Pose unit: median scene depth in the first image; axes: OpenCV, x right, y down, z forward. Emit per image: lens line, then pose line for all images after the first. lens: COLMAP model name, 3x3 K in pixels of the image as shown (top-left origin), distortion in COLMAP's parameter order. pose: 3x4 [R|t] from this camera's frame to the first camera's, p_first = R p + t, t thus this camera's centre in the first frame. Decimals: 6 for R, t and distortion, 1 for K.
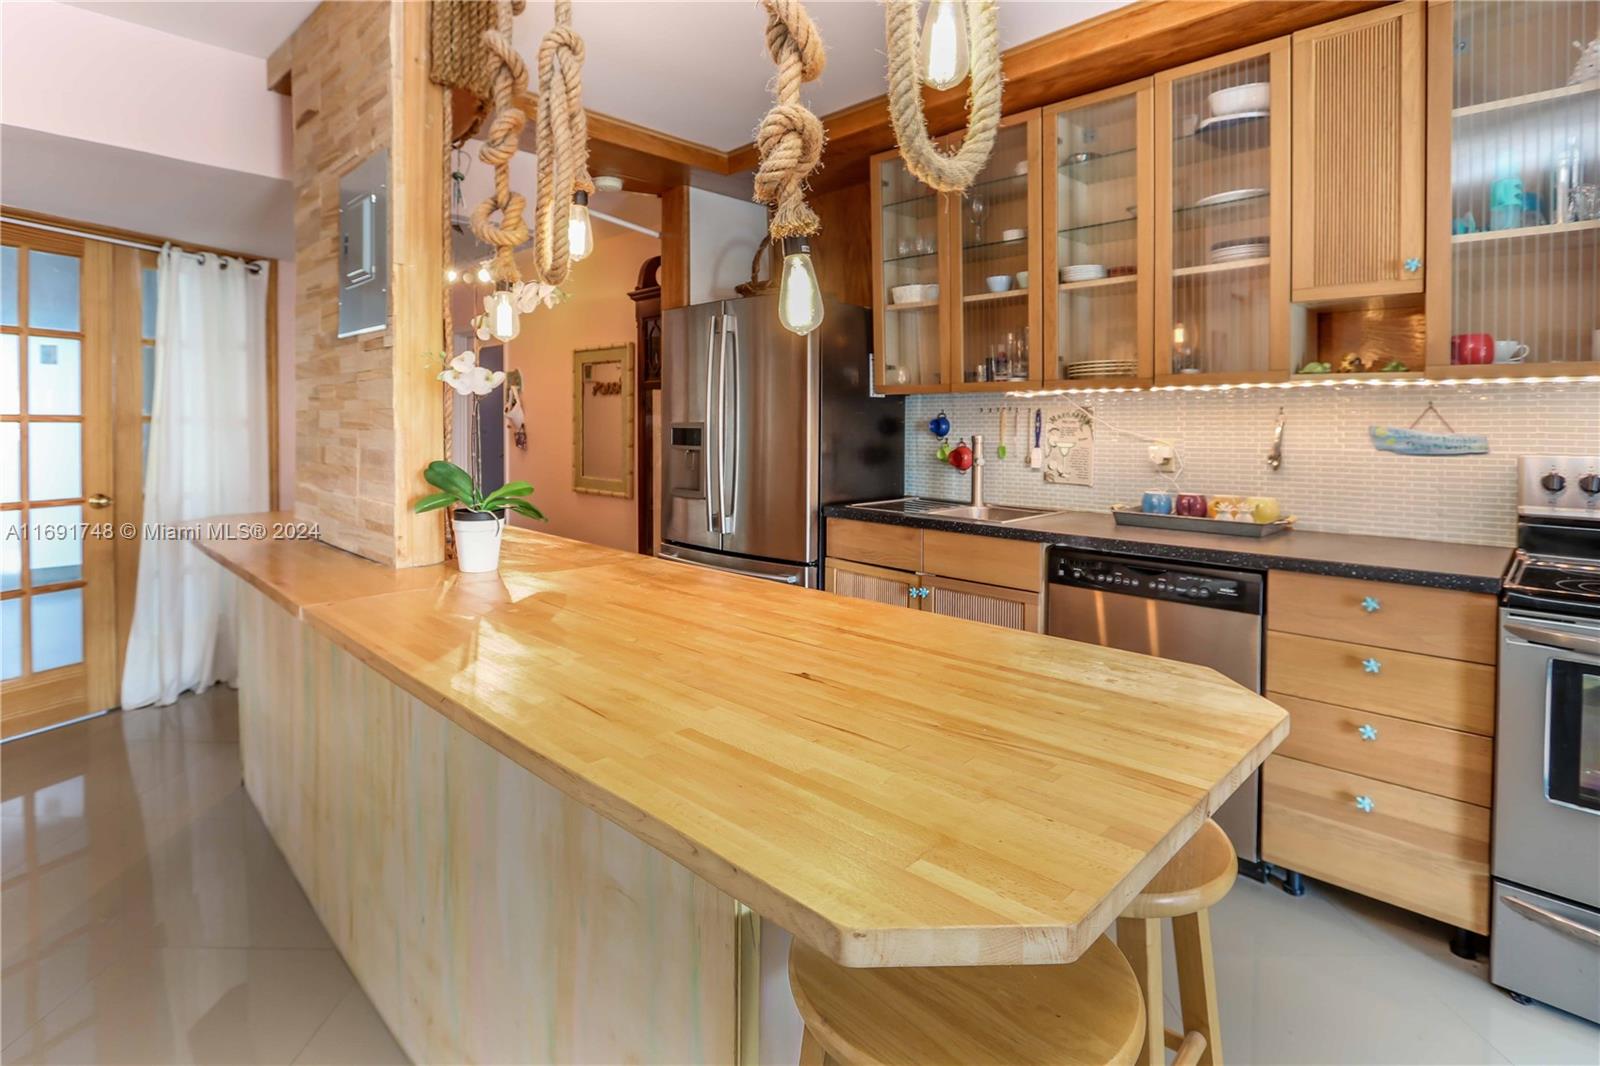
lens RADIAL K [[806.2, 0, 790.6], [0, 806.2, 436.8], [0, 0, 1]] dist [-0.022785, 0.000439]
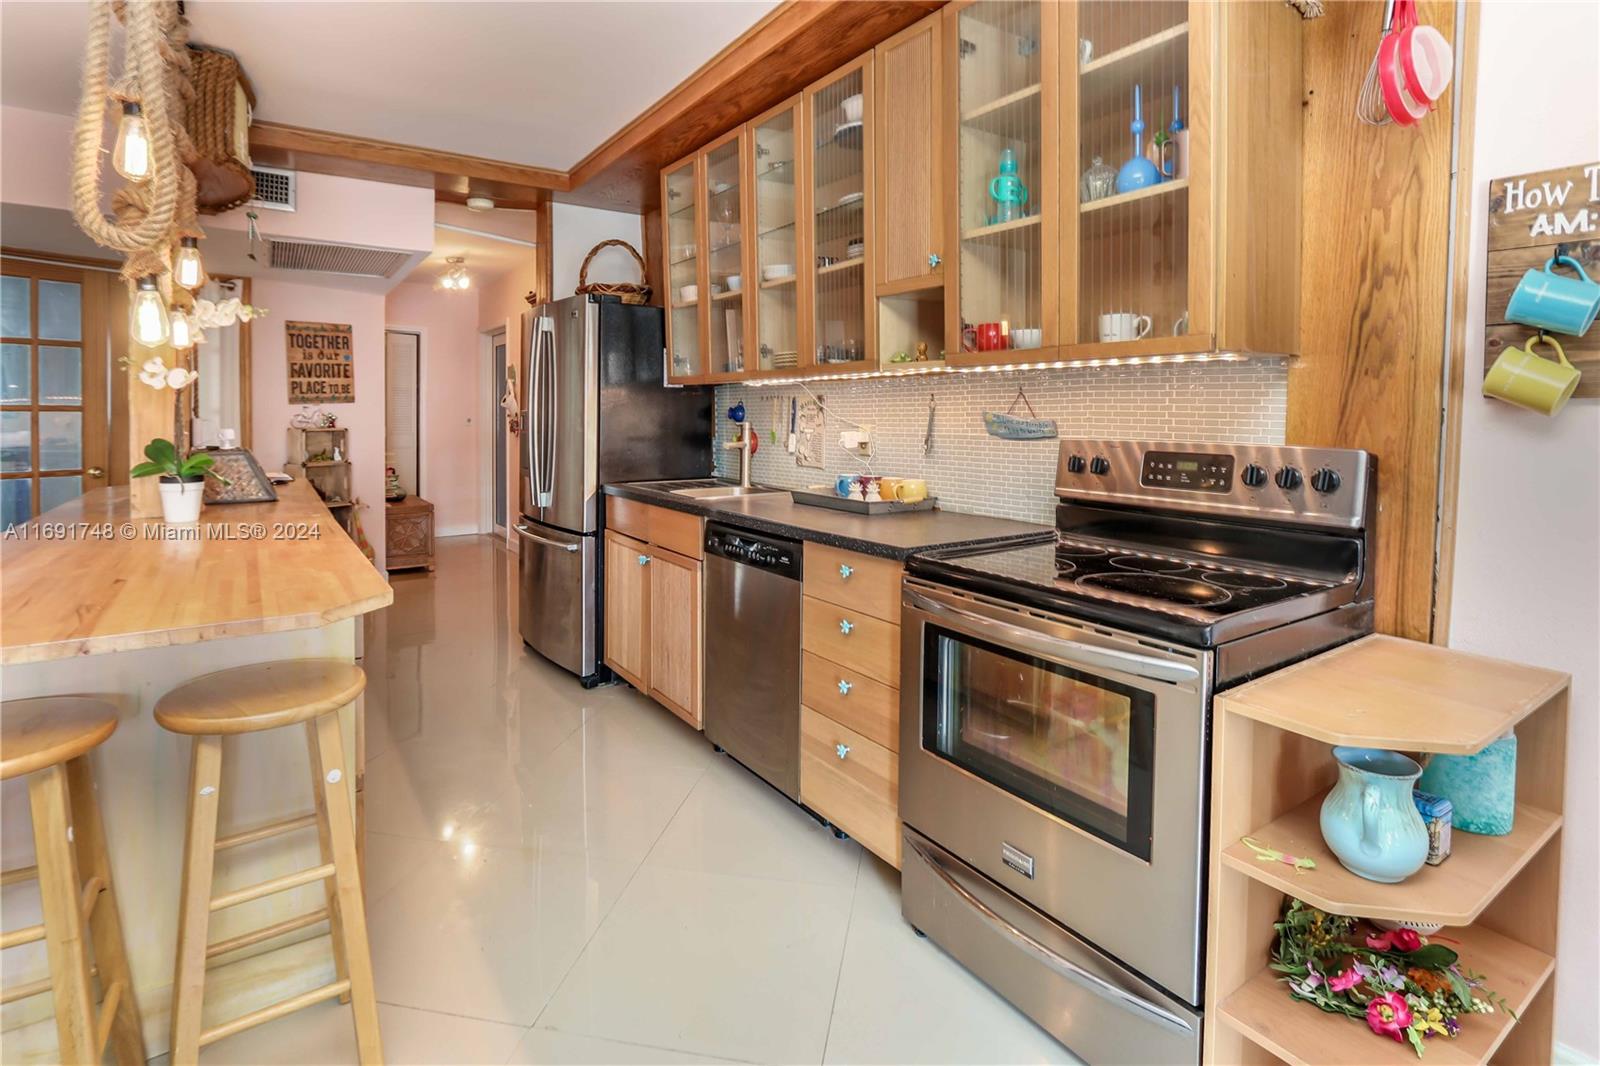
lens RADIAL K [[806.2, 0, 790.6], [0, 806.2, 436.8], [0, 0, 1]] dist [-0.022785, 0.000439]
pose [[0.983586, 0.004279, -0.180388, 0.596194], [-0.002210, 0.999929, 0.011667, 0.006949], [0.180425, -0.011077, 0.983526, -0.079304]]
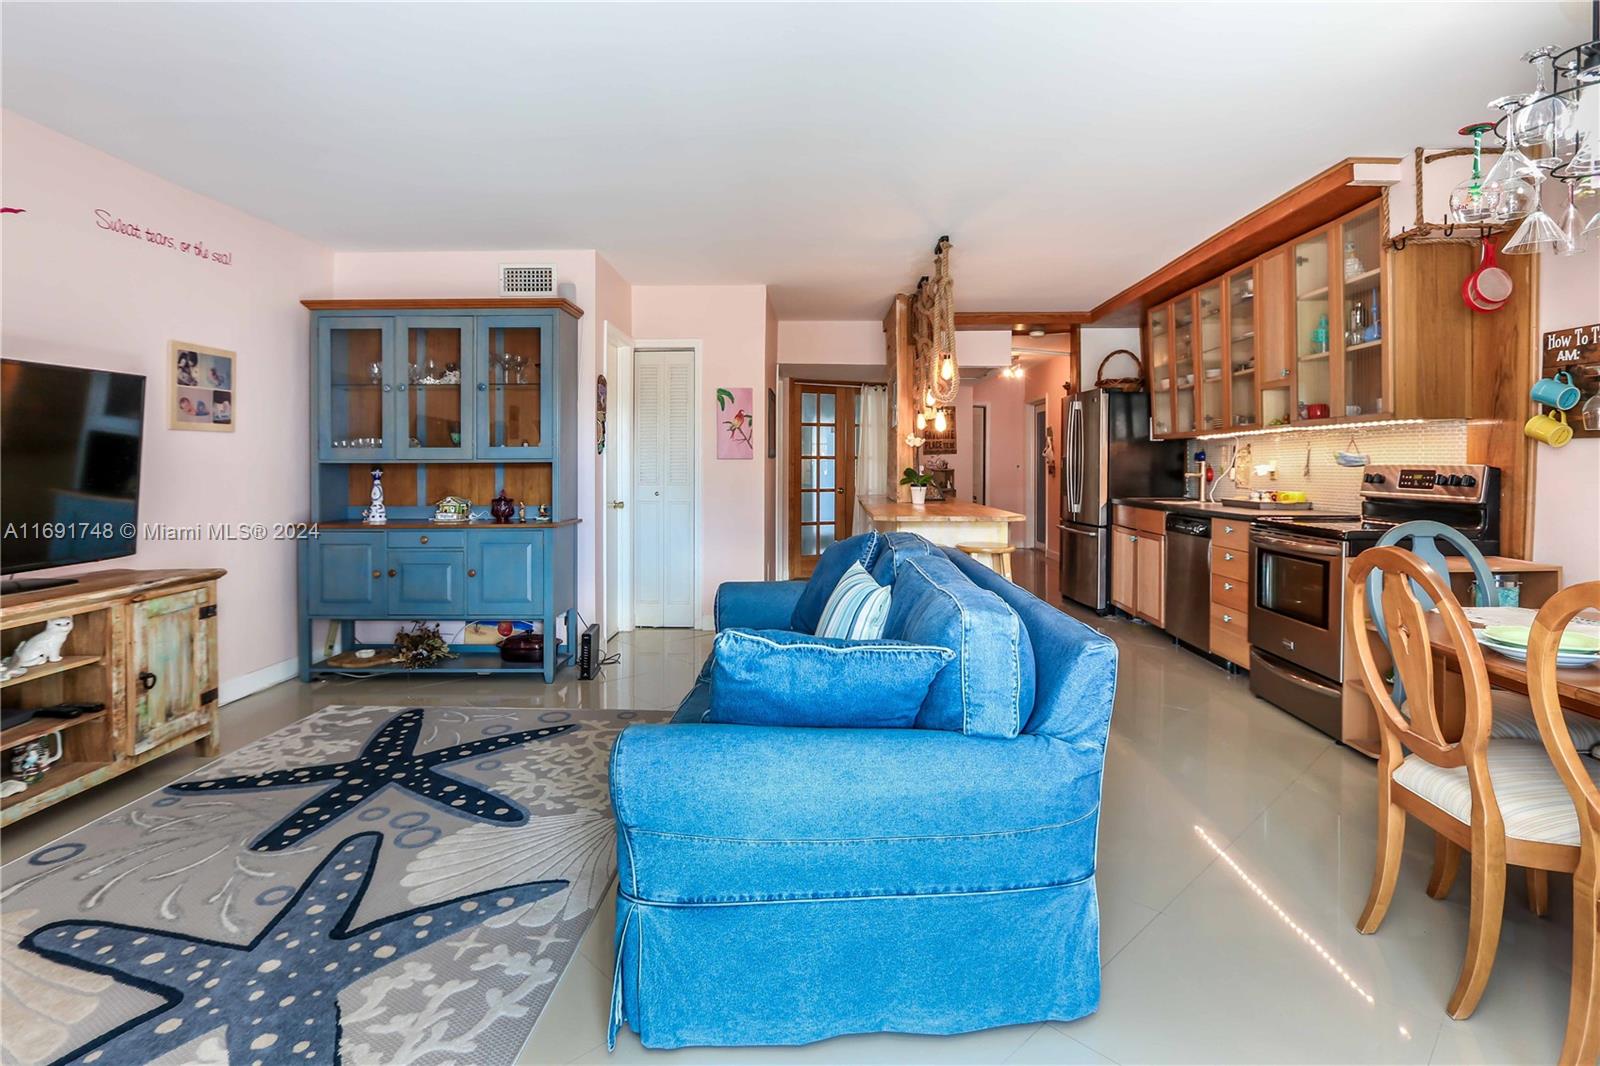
lens RADIAL K [[762.3, 0, 806.2], [0, 762.3, 465.5], [0, 0, 1]] dist [-0.018030, 0.000175]
pose [[0.689595, -0.005225, -0.724177, 1.019748], [-0.007415, 0.999871, -0.014275, 0.046470], [0.724157, 0.015214, 0.689467, -0.945837]]
